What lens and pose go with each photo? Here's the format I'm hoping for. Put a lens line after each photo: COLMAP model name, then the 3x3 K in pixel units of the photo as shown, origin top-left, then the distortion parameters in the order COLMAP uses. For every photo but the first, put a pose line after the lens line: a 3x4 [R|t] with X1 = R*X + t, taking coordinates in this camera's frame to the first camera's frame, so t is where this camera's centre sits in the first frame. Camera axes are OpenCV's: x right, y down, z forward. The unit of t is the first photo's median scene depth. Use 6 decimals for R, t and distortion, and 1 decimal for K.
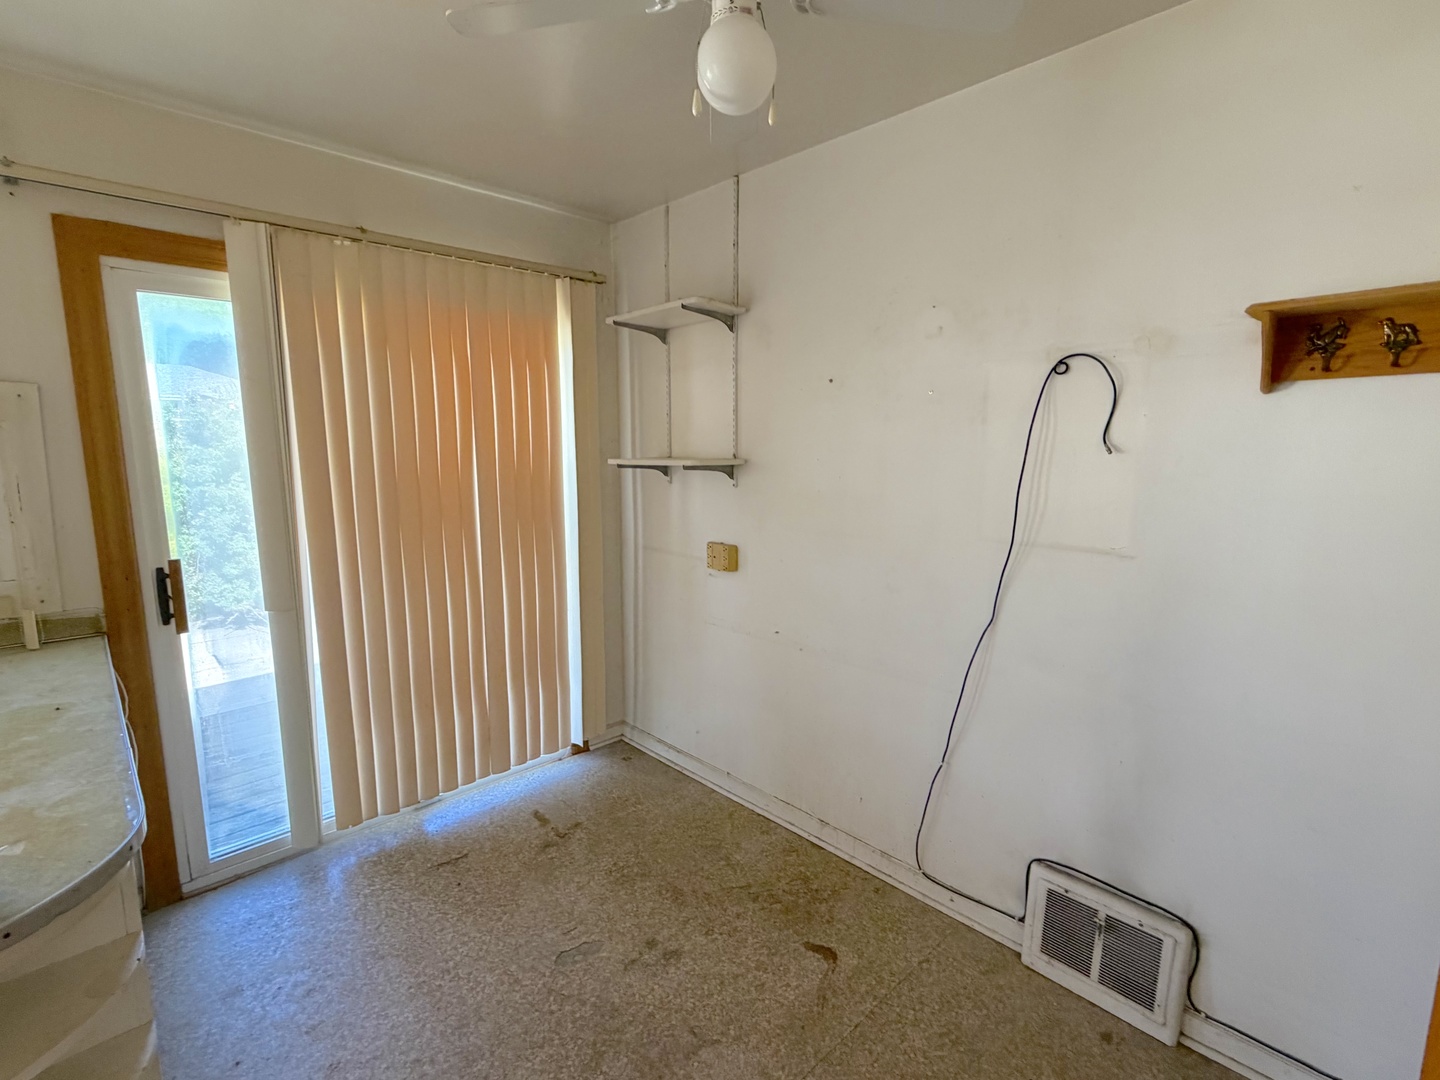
lens RADIAL K [[674.0, 0, 715.1], [0, 674.0, 542.1], [0, 0, 1]] dist [-0.000112, 0.000131]
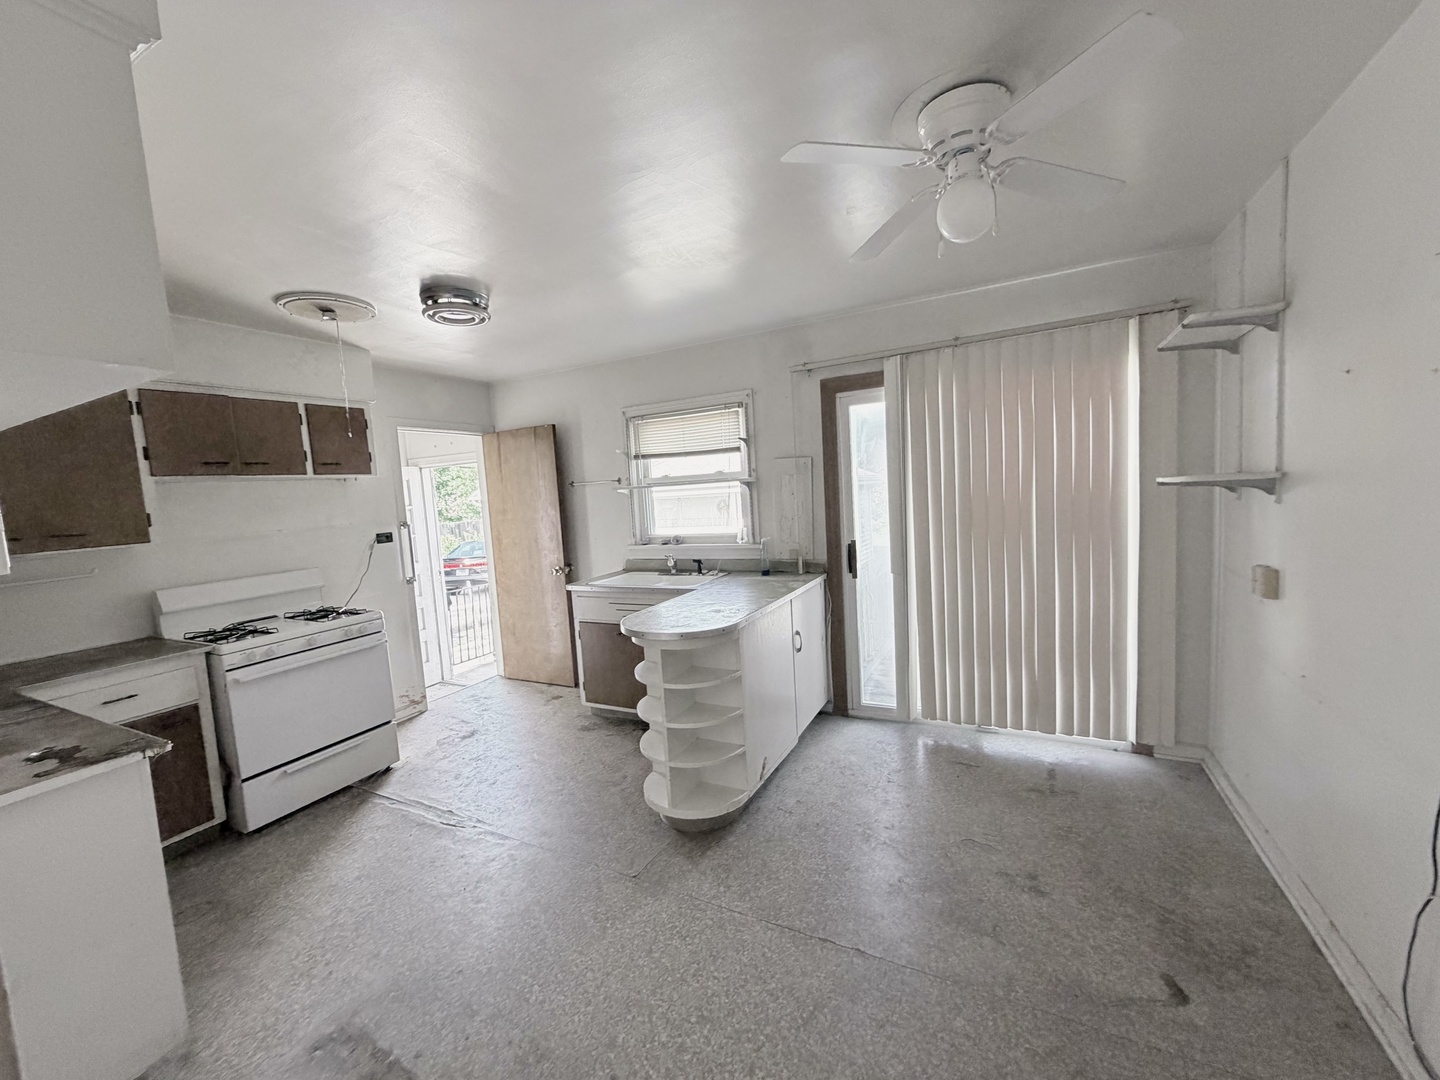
lens RADIAL K [[579.0, 0, 718.4], [0, 579.0, 540.2], [0, 0, 1]] dist [-0.001893, -0.000094]
pose [[0.324614, 0.059406, -0.943979, 0.539992], [-0.081510, 0.996070, 0.034654, -0.000224], [0.942328, 0.065694, 0.328181, 0.066342]]
